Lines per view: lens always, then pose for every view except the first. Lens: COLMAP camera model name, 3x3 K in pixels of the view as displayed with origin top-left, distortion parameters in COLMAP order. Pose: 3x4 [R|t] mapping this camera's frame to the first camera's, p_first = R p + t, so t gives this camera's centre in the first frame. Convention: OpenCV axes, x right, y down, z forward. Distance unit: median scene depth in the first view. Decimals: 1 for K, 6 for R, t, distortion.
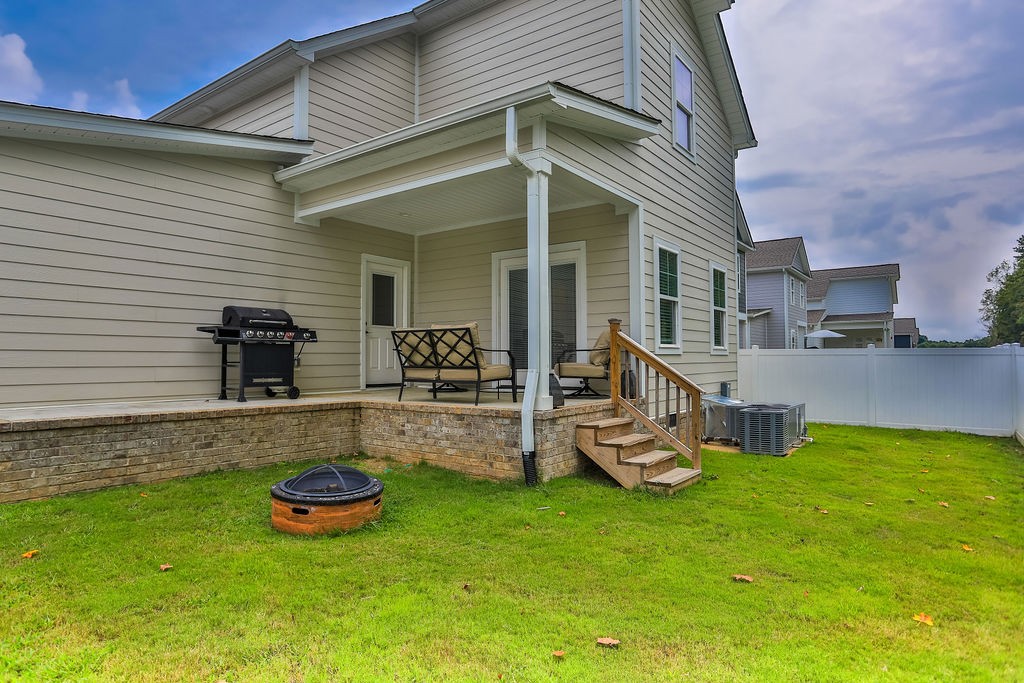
lens RADIAL K [[534.9, 0, 511.6], [0, 534.9, 315.8], [0, 0, 1]] dist [-0.042523, 0.000250]
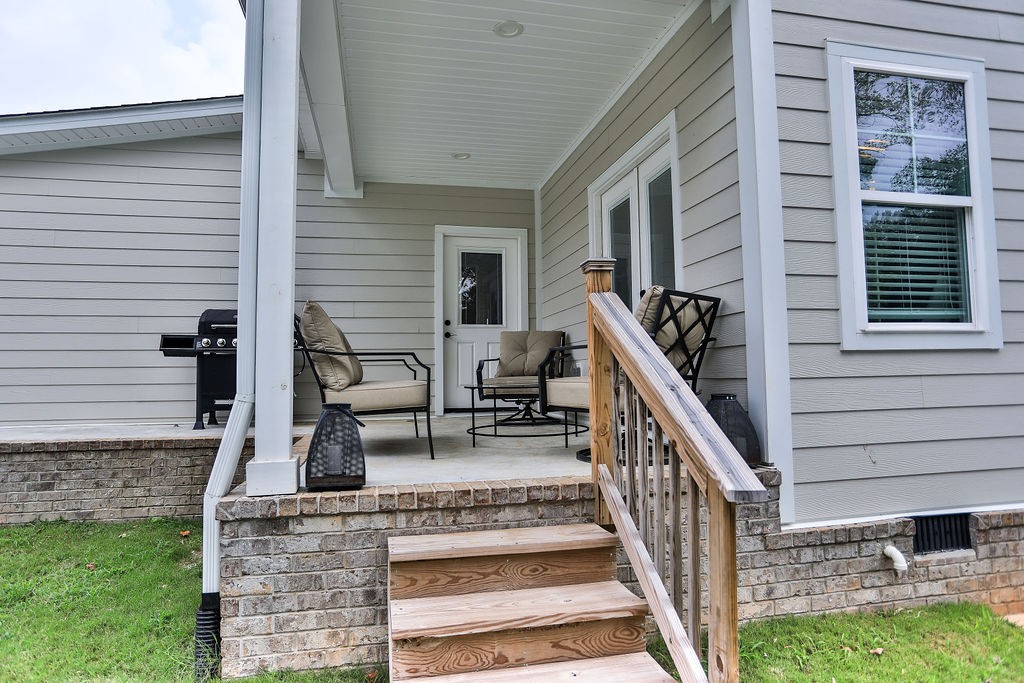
lens RADIAL K [[578.7, 0, 512.0], [0, 578.7, 341.5], [0, 0, 1]] dist [-0.033365, 0.001211]
pose [[0.779580, -0.045514, -0.624647, 0.380455], [0.062749, 0.998014, 0.005594, 0.055776], [0.623151, -0.043556, 0.780887, 0.616664]]
